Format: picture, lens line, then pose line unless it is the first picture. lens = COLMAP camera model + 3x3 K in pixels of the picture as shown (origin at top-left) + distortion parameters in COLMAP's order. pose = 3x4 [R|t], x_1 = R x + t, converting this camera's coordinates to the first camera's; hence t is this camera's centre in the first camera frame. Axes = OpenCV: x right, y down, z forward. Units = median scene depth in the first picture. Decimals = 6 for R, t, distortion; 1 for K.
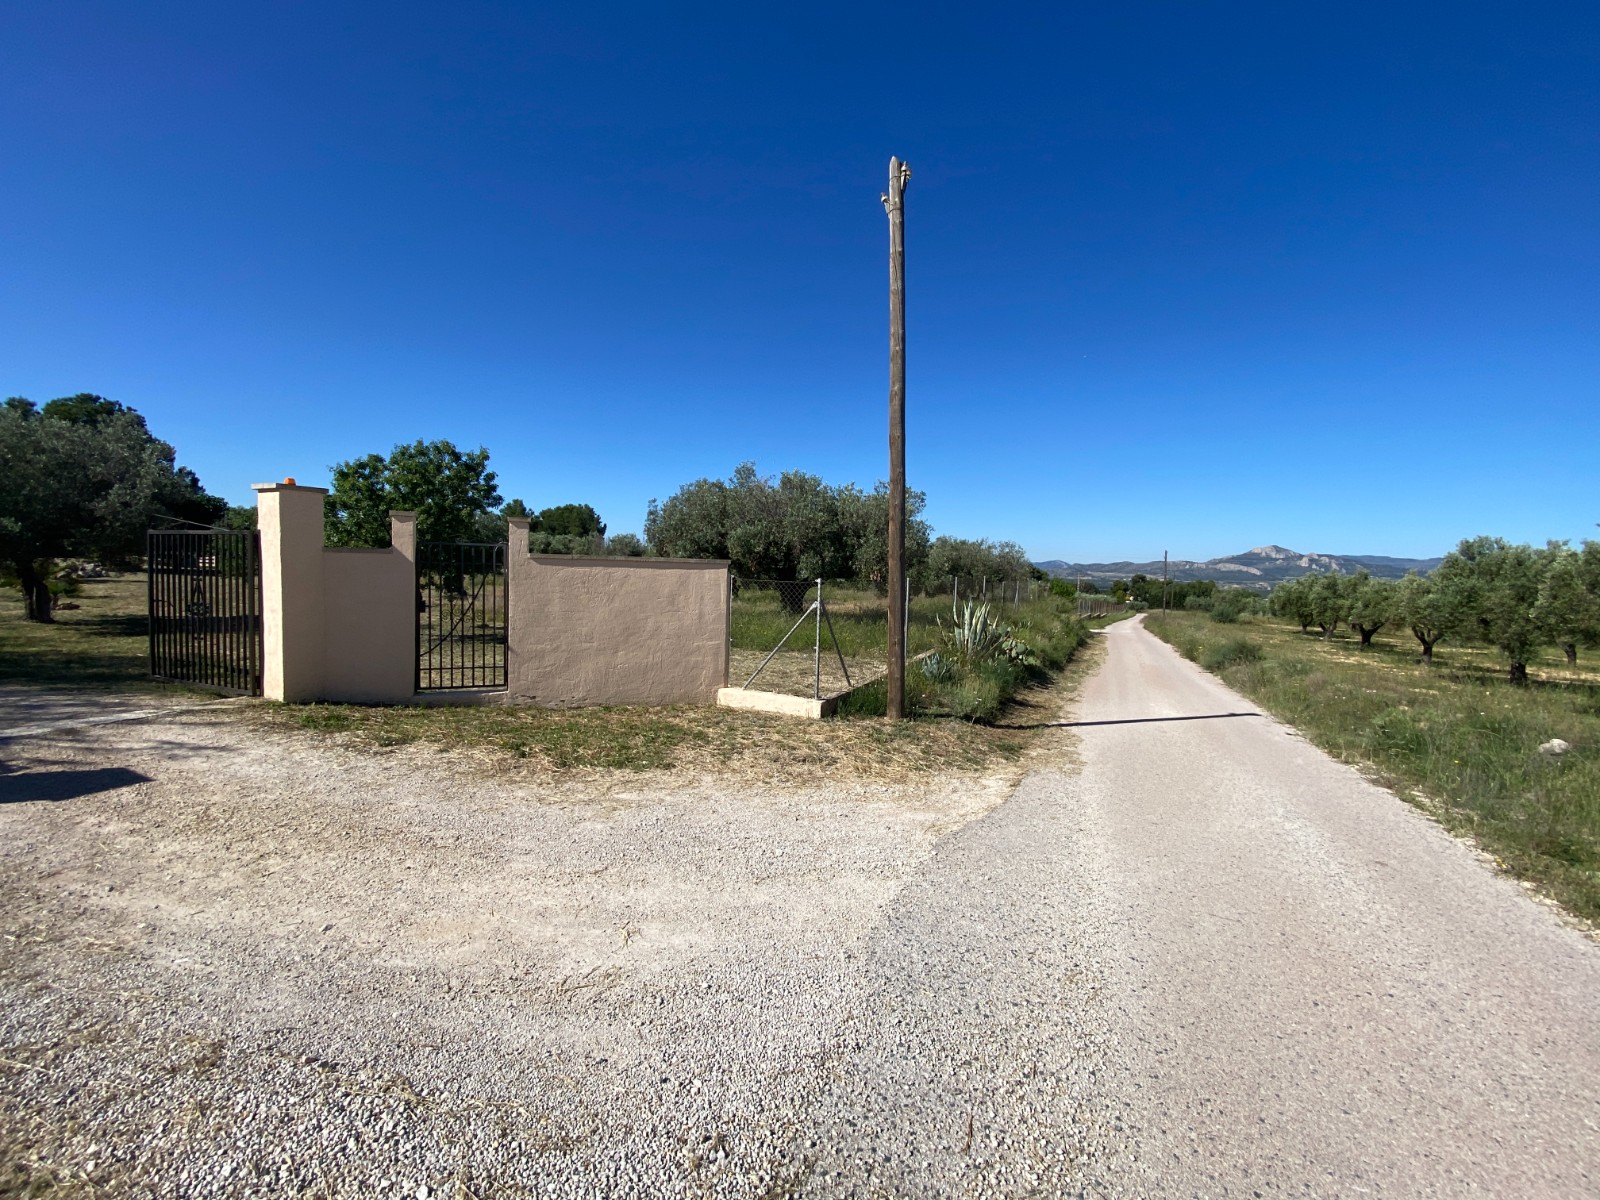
lens RADIAL K [[641.0, 0, 792.8], [0, 641.0, 596.5], [0, 0, 1]] dist [0.027426, -0.026049]
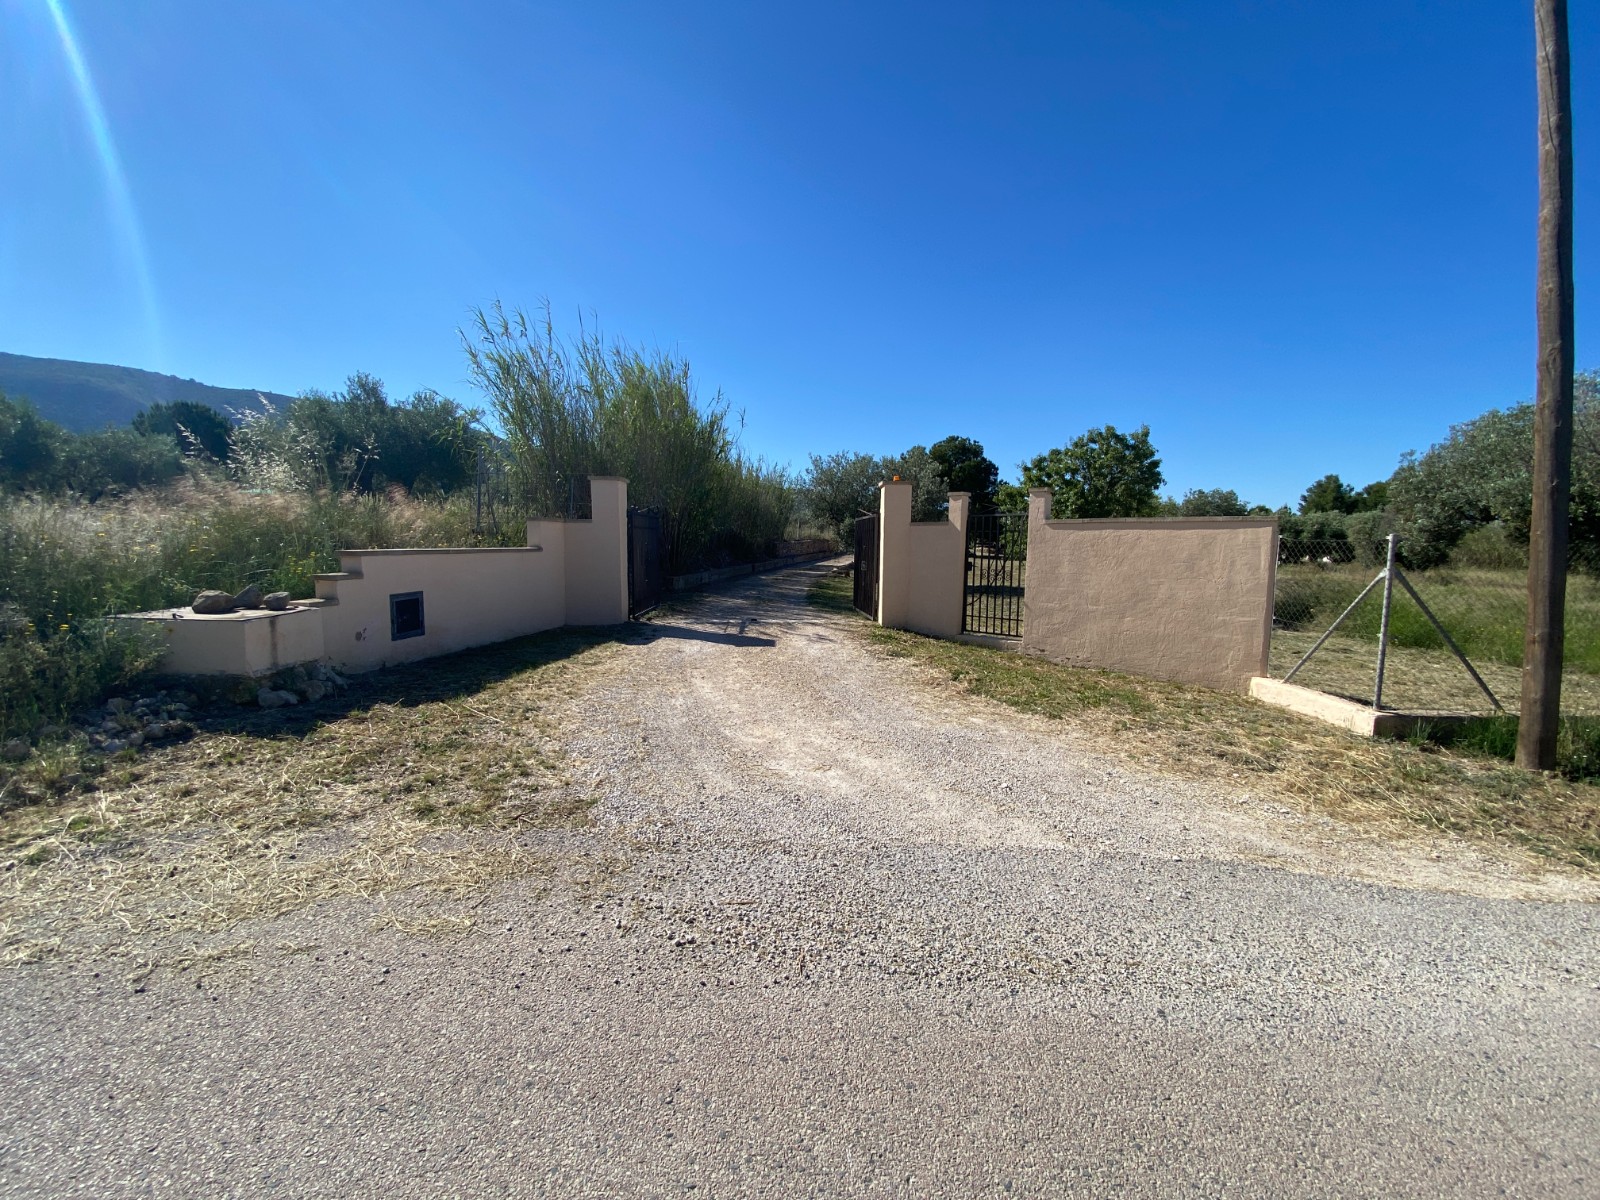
lens RADIAL K [[641.0, 0, 792.8], [0, 641.0, 596.5], [0, 0, 1]] dist [0.027426, -0.026049]
pose [[0.432874, 0.052298, -0.899936, 0.388356], [-0.040889, 0.998427, 0.038353, 0.038530], [0.900527, 0.020195, 0.434332, 0.133017]]
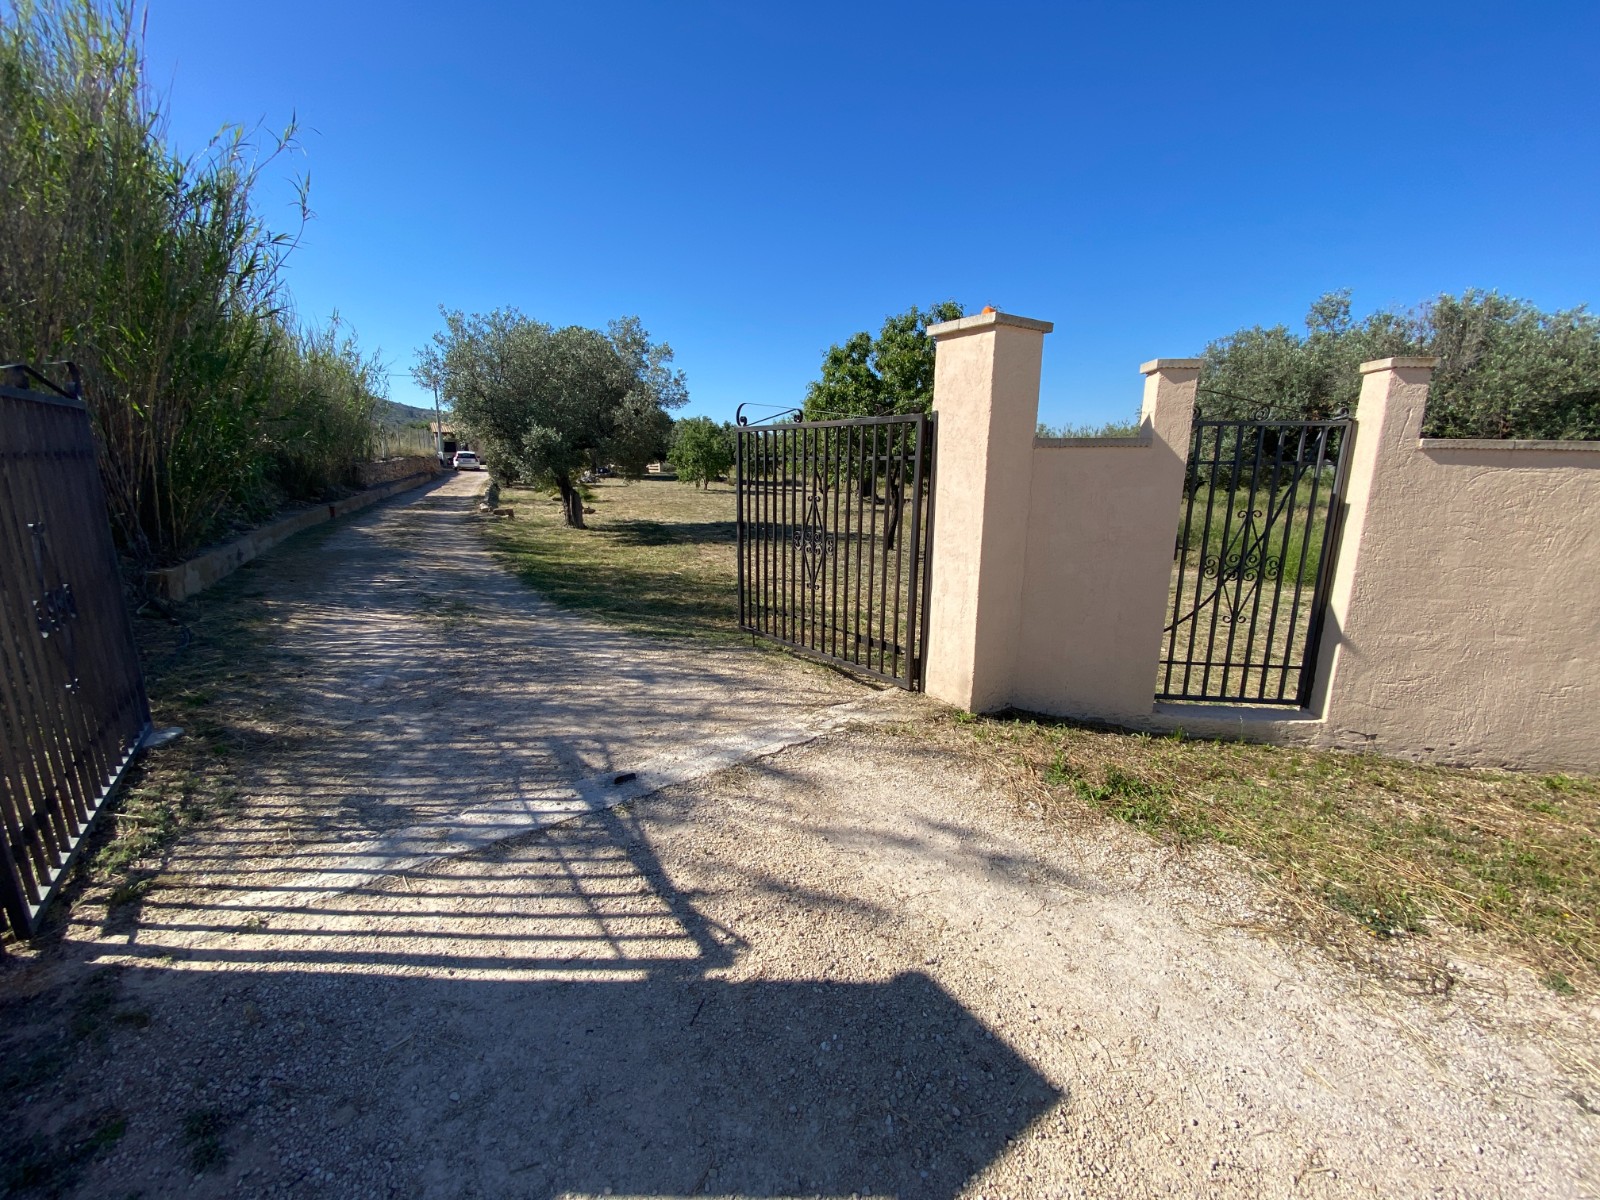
lens RADIAL K [[641.0, 0, 792.8], [0, 641.0, 596.5], [0, 0, 1]] dist [0.027426, -0.026049]
pose [[0.872658, 0.077433, -0.482153, -0.549258], [-0.001659, 0.987813, 0.155638, -0.025838], [0.488328, -0.135019, 0.862151, 0.362334]]
